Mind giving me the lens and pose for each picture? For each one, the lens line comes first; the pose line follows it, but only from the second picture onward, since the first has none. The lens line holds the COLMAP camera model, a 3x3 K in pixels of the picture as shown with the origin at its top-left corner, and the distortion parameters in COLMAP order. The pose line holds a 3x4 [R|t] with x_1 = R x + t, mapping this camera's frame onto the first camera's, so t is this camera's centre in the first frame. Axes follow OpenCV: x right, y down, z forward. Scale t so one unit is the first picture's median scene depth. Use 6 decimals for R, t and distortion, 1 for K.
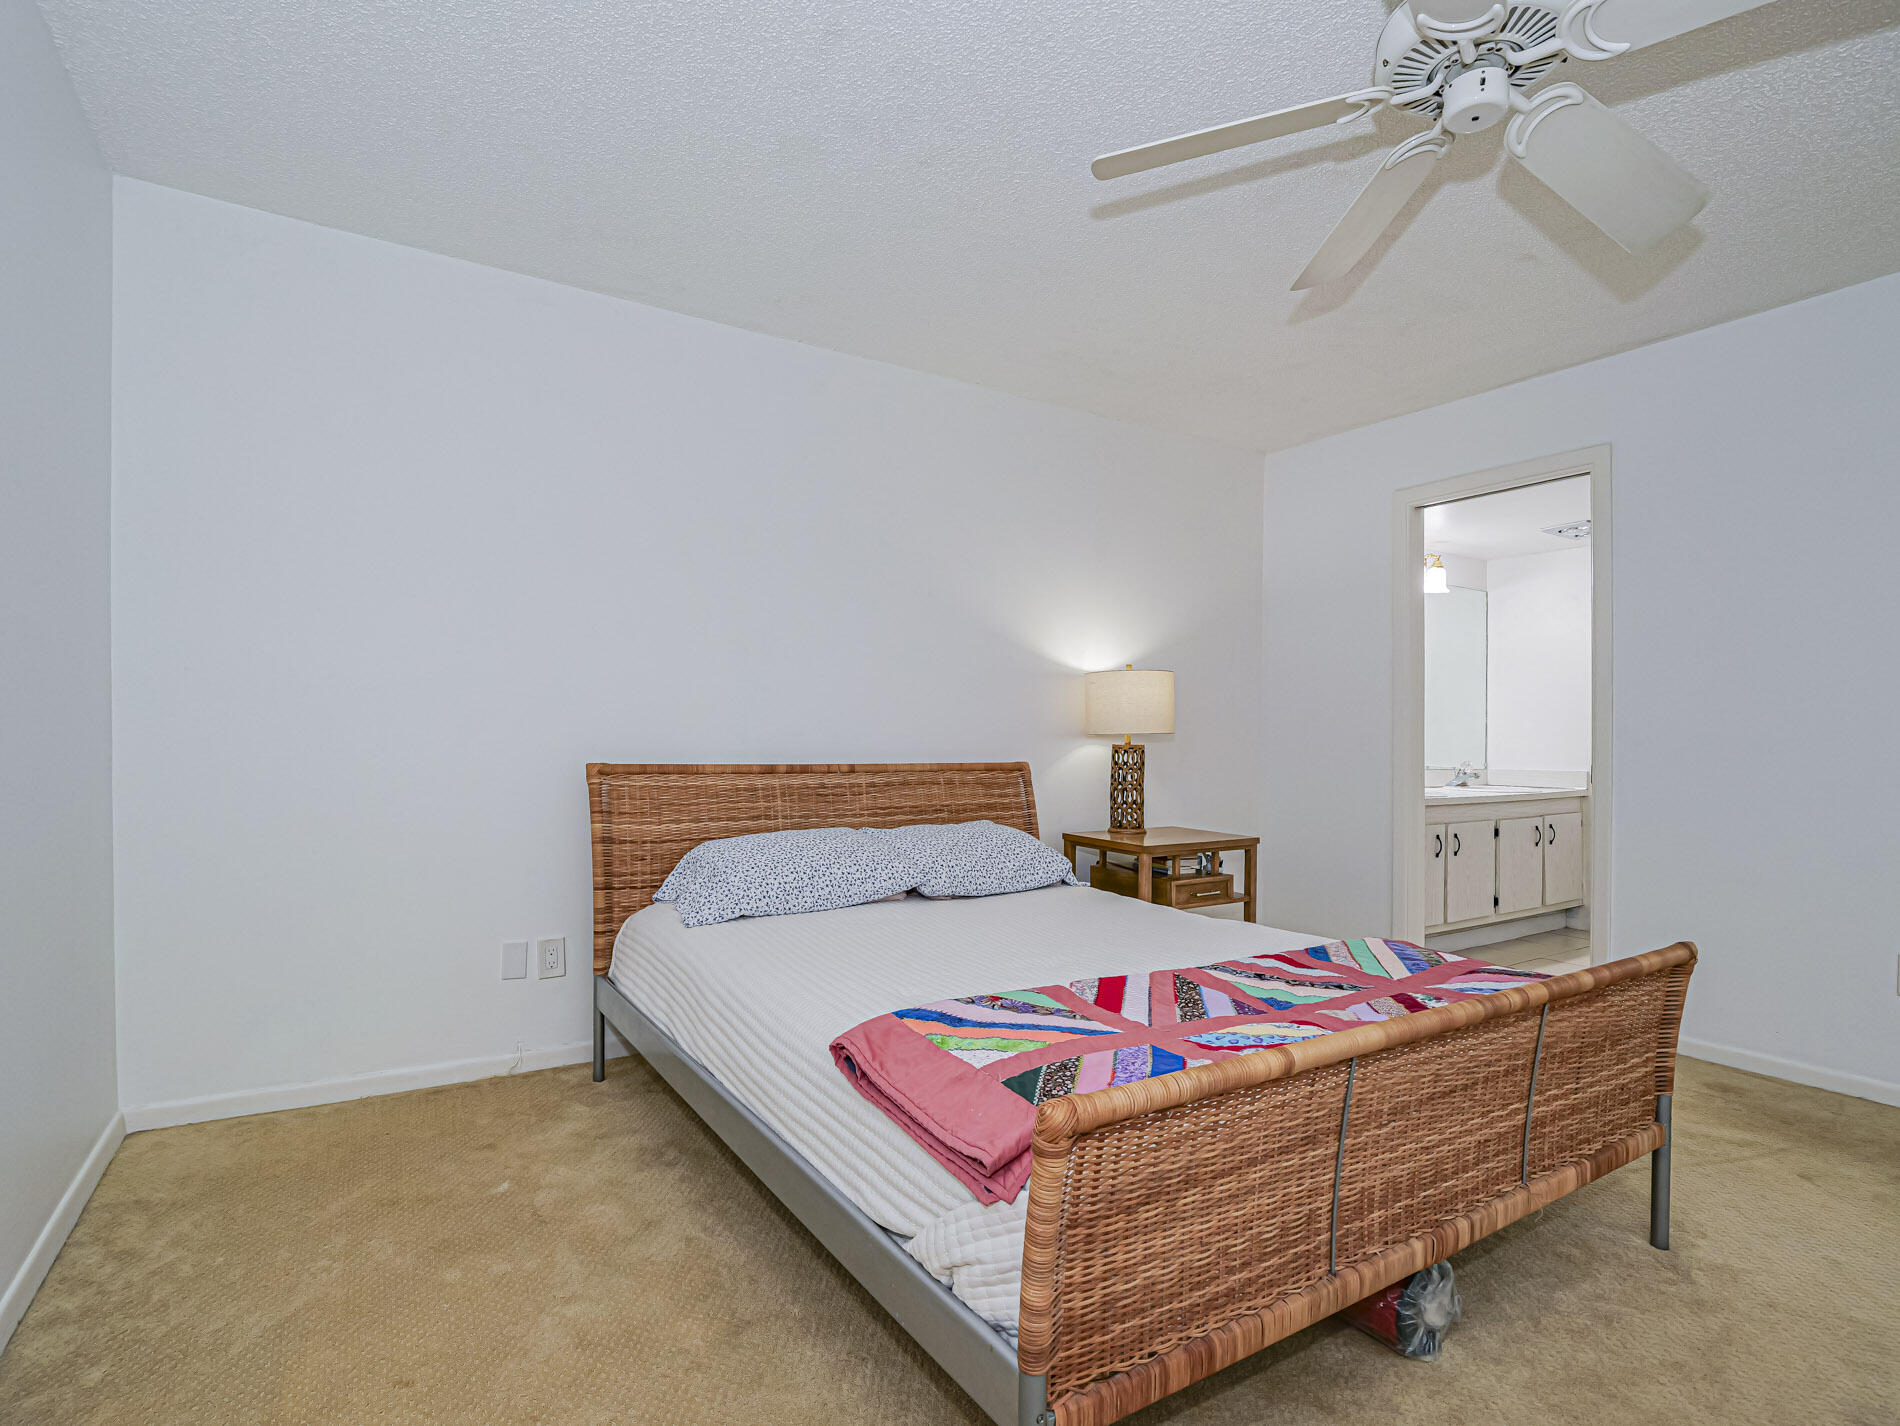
lens RADIAL K [[924.0, 0, 937.5], [0, 924.0, 738.4], [0, 0, 1]] dist [0.000767, 0.000240]
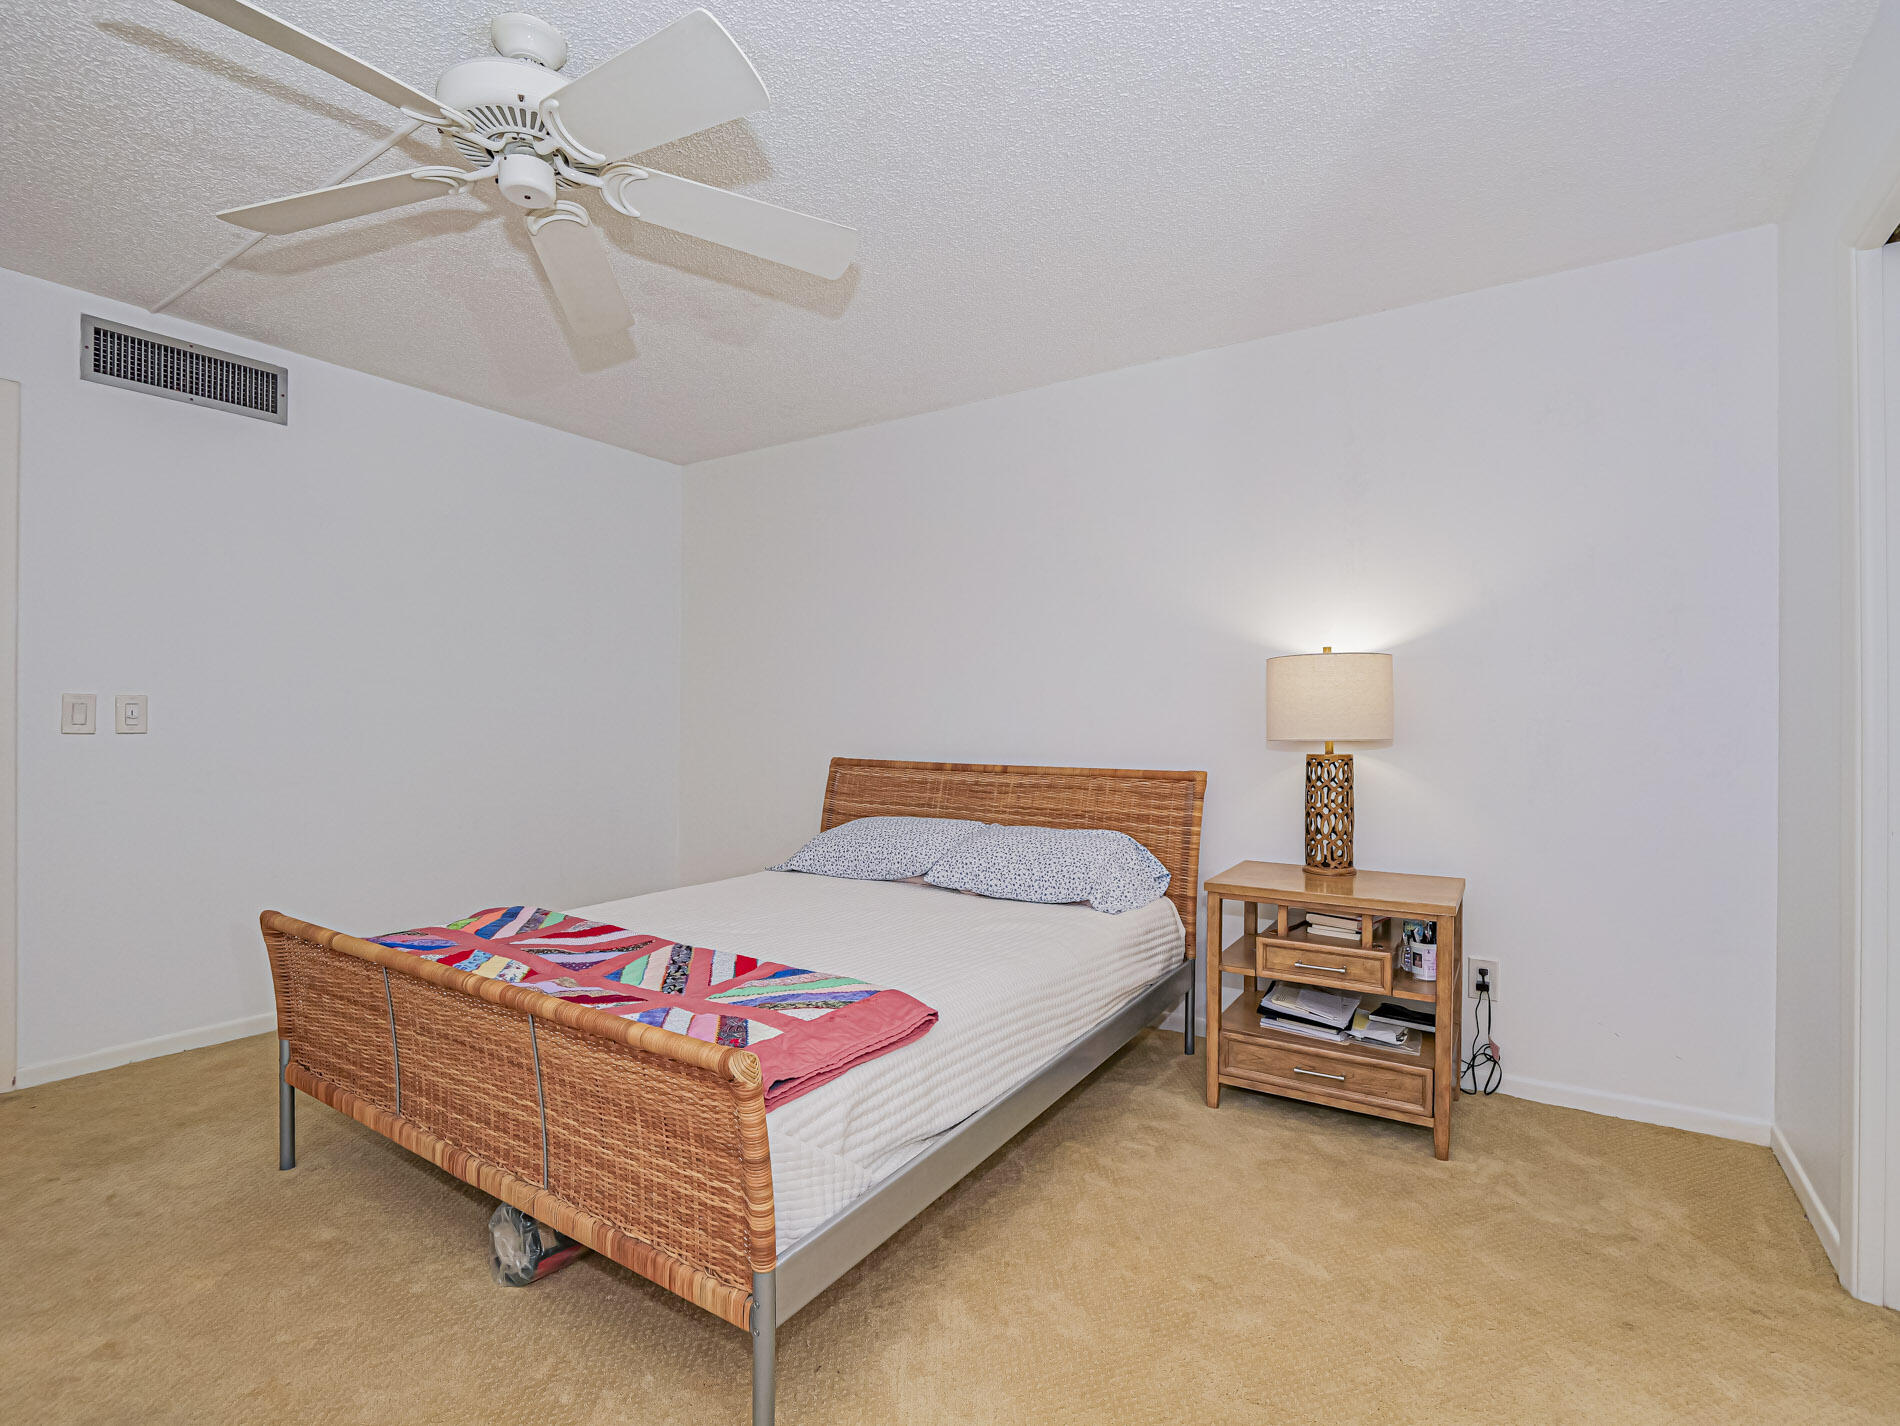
lens RADIAL K [[905.2, 0, 963.3], [0, 905.2, 729.2], [0, 0, 1]] dist [-0.017116, -0.000181]
pose [[0.429310, -0.001563, -0.903156, 0.861586], [-0.004309, 0.999984, -0.003779, -0.010917], [0.903147, 0.005514, 0.429296, 0.494724]]
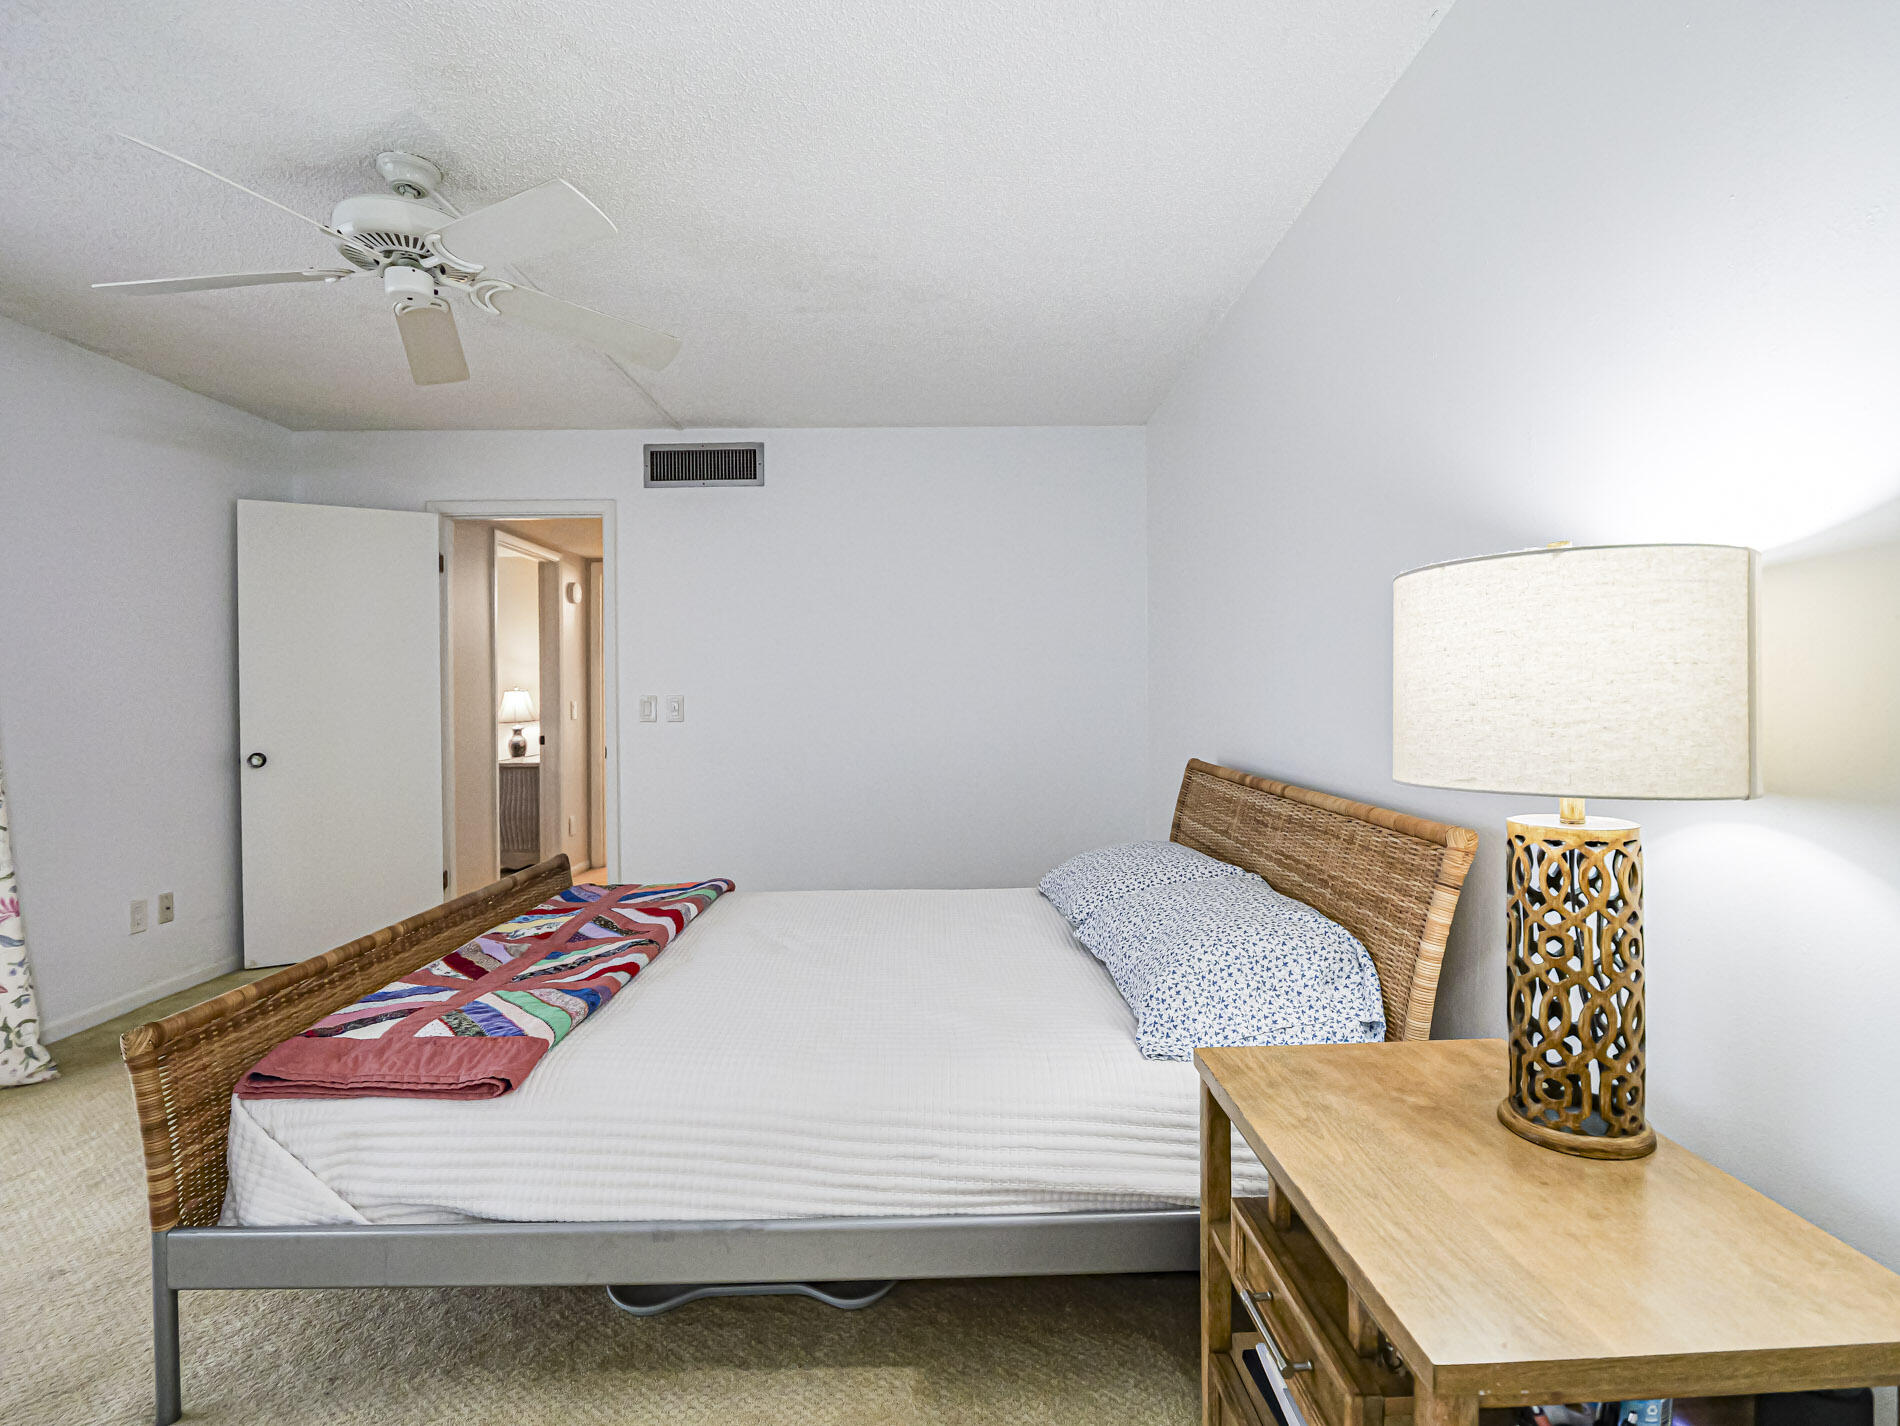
lens RADIAL K [[919.6, 0, 947.3], [0, 919.6, 695.7], [0, 0, 1]] dist [-0.017385, 0.000303]
pose [[-0.521144, -0.008845, -0.853423, 0.643695], [-0.004930, 0.999961, -0.007353, -0.034906], [0.853454, 0.000375, -0.521168, 1.150323]]
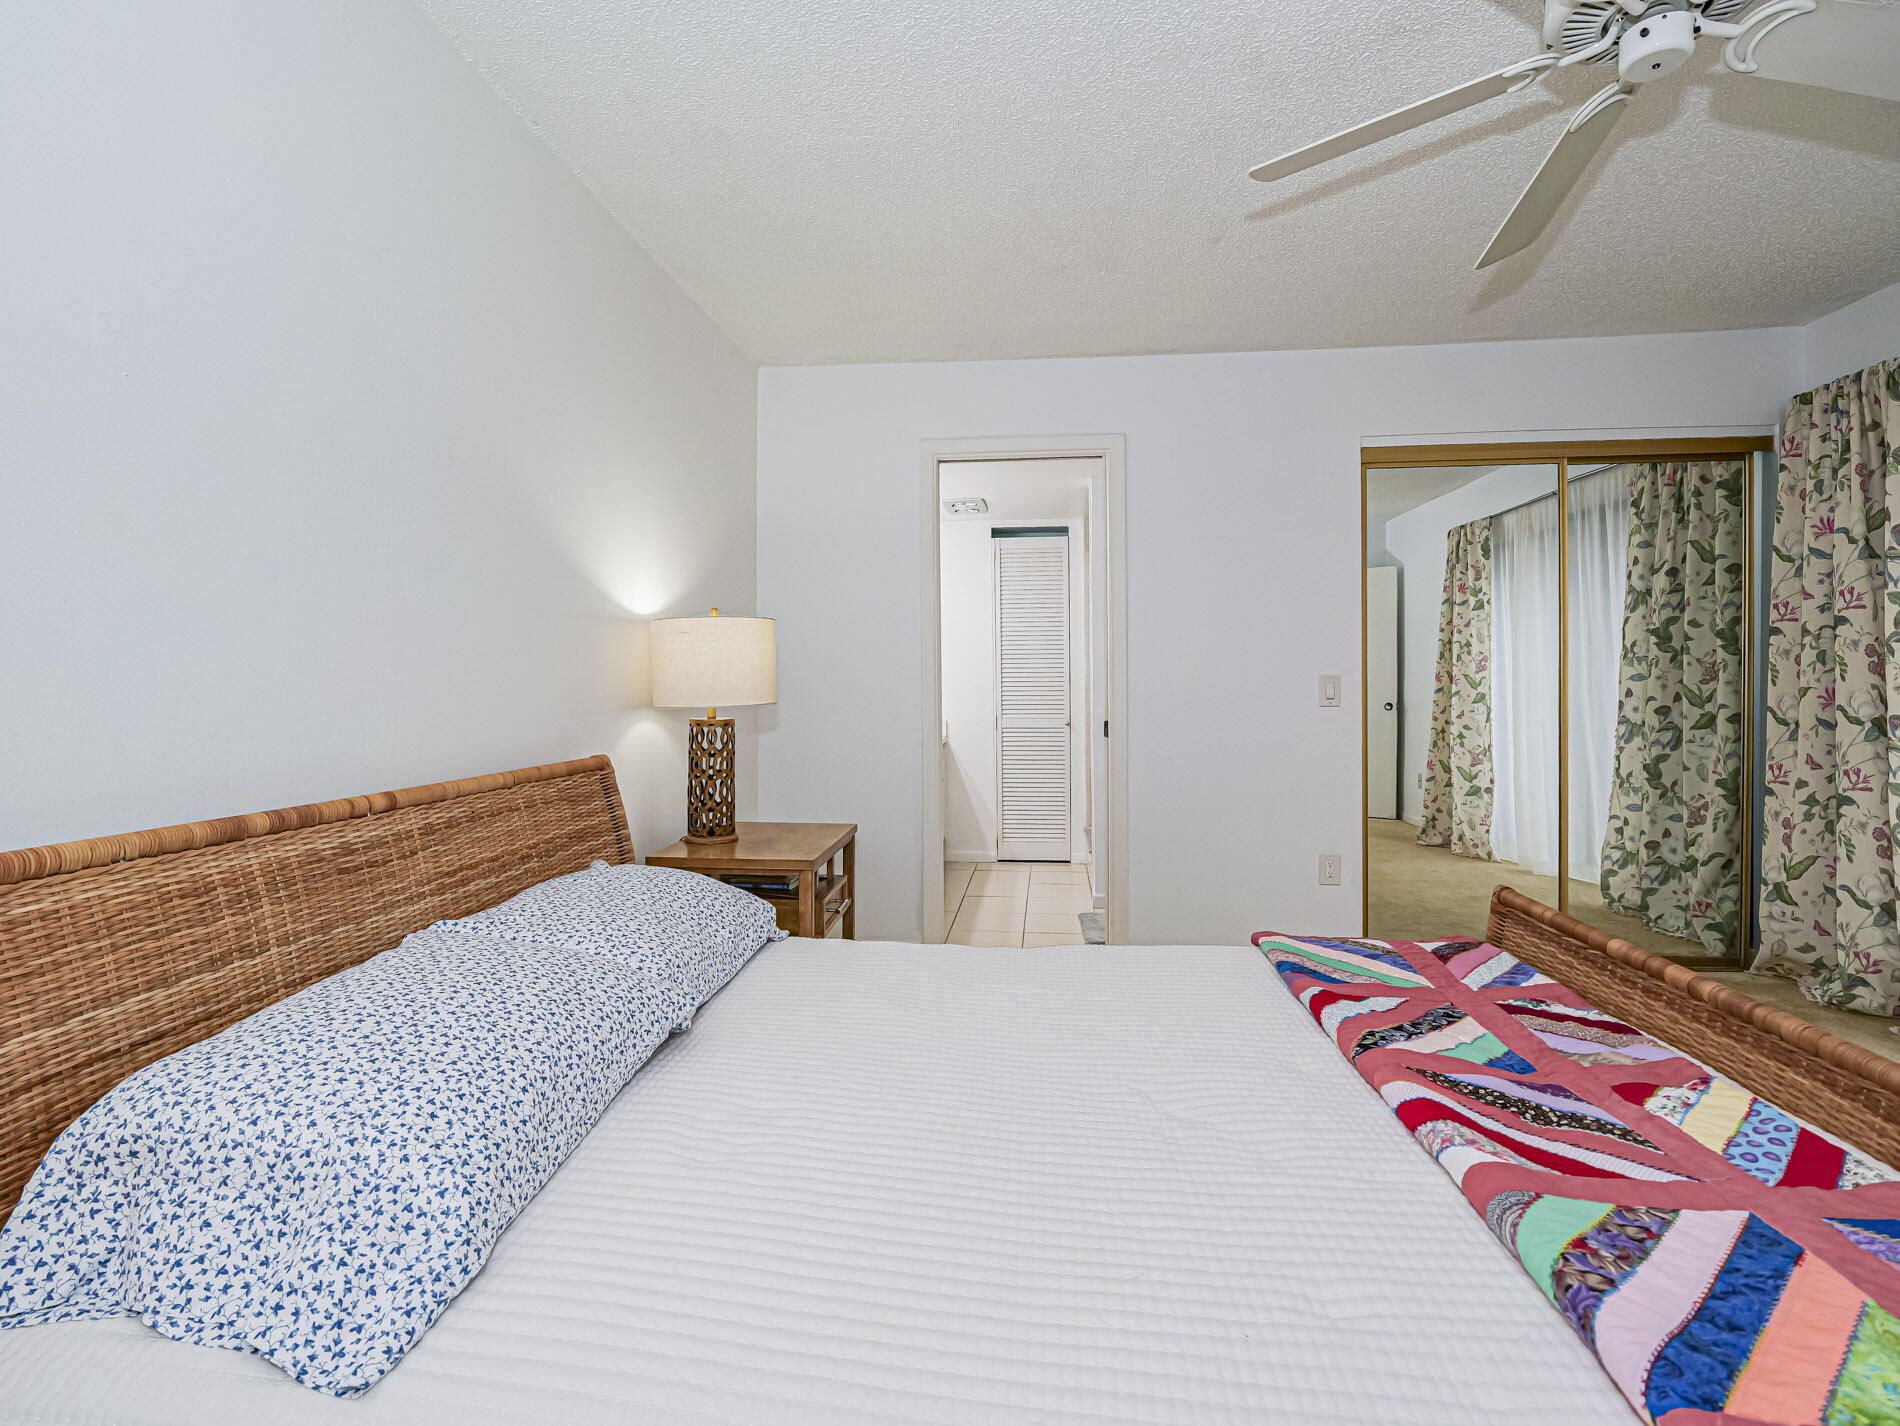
lens RADIAL K [[919.6, 0, 947.3], [0, 919.6, 695.7], [0, 0, 1]] dist [-0.017385, 0.000303]
pose [[0.611817, -0.024480, 0.790620, -0.288400], [0.013694, 0.999699, 0.020357, -0.027560], [-0.790881, -0.001628, 0.611968, 0.488918]]
